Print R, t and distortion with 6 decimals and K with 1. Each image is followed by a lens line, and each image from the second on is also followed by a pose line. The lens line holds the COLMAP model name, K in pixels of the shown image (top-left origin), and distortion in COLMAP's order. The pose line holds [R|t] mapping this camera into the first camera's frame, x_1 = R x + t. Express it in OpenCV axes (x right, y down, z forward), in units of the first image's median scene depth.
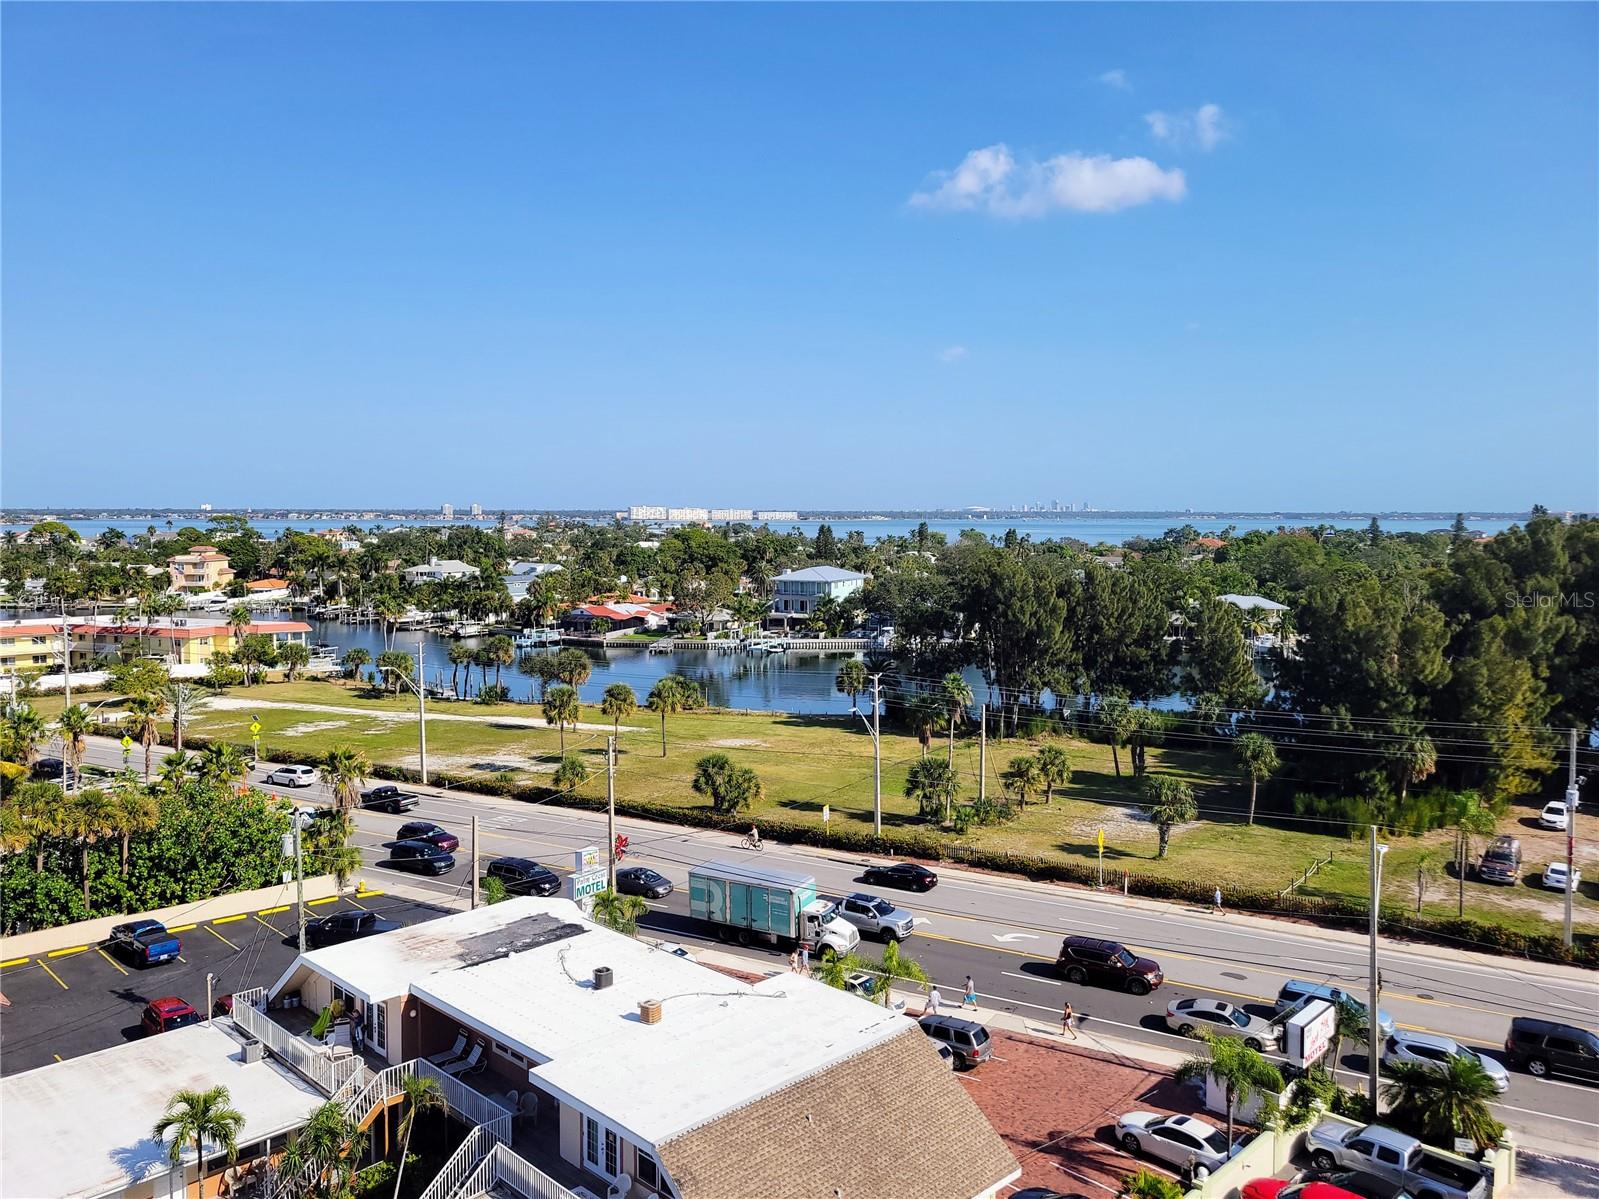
lens RADIAL K [[1204.1, 0, 793.5], [0, 1204.1, 576.7], [0, 0, 1]] dist [0.052019, -0.034067]
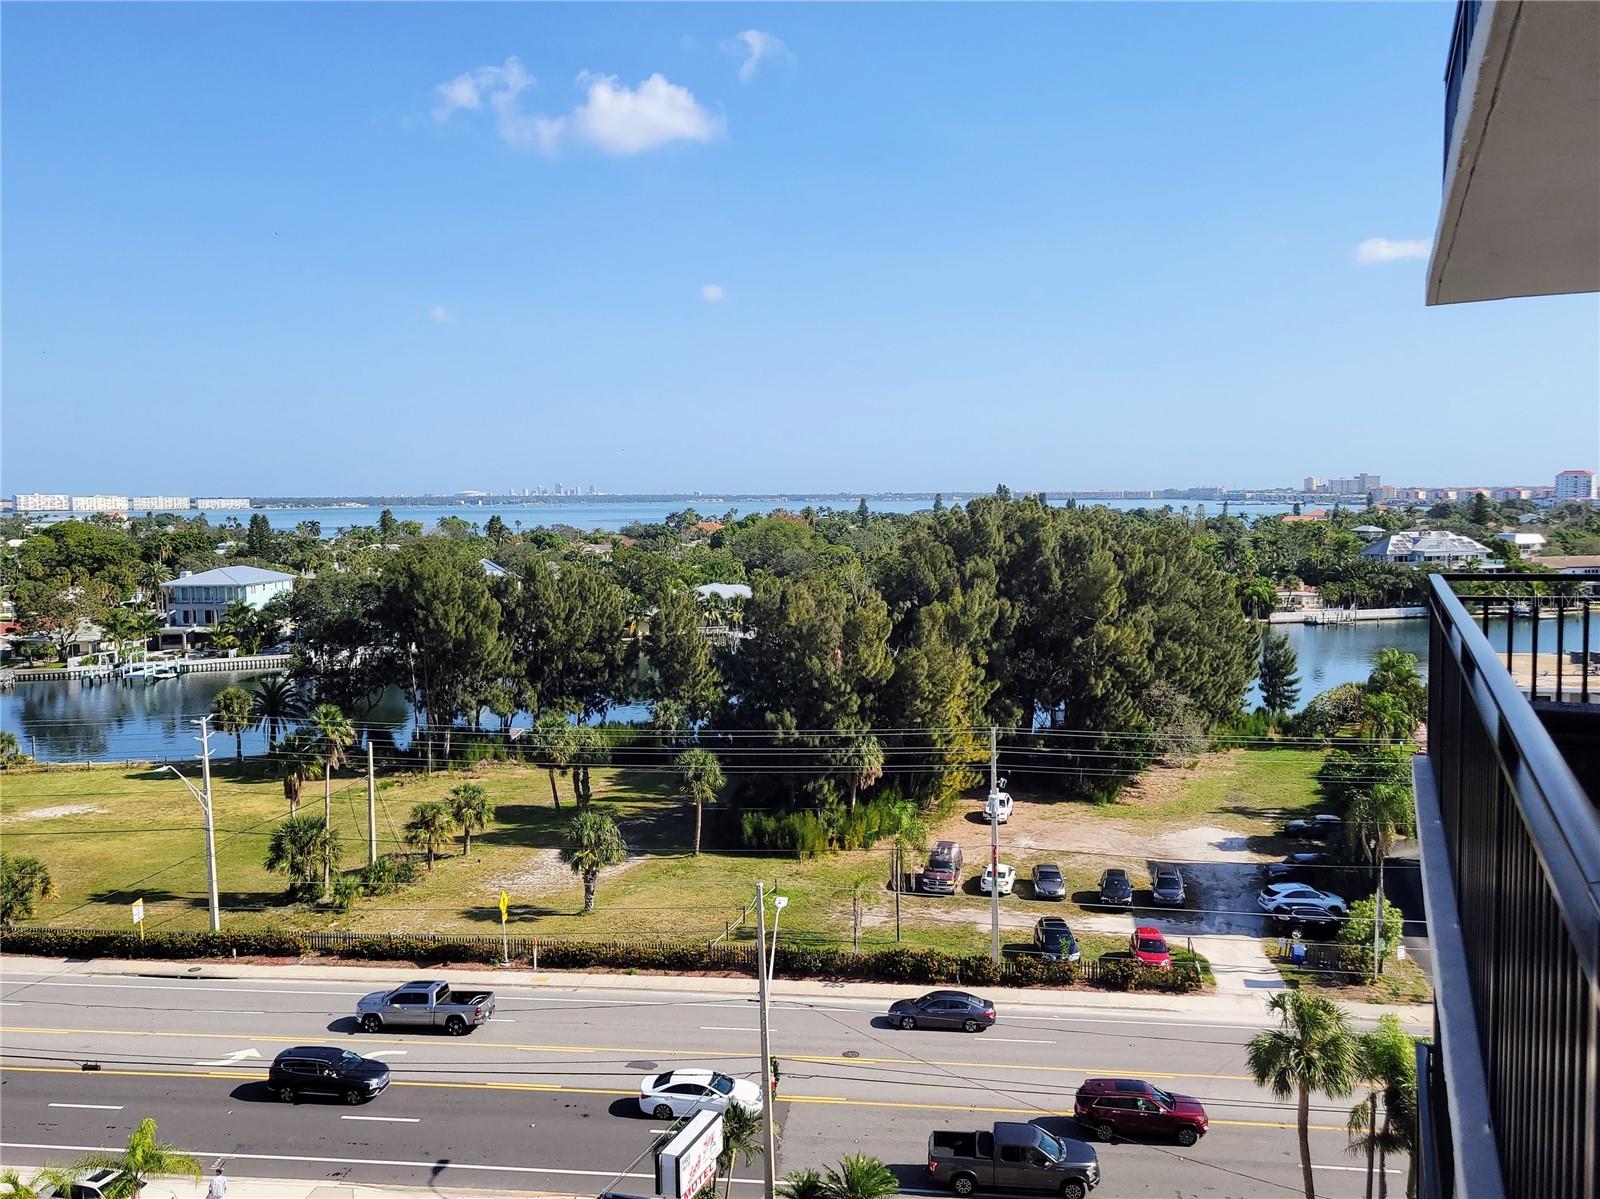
lens RADIAL K [[1309.2, 0, 807.0], [0, 1309.2, 596.2], [0, 0, 1]] dist [0.066379, -0.022589]
pose [[0.925446, -0.039819, 0.376781, 0.105239], [0.031521, 0.999106, 0.028165, -0.003484], [-0.377566, -0.014189, 0.925874, 0.108929]]
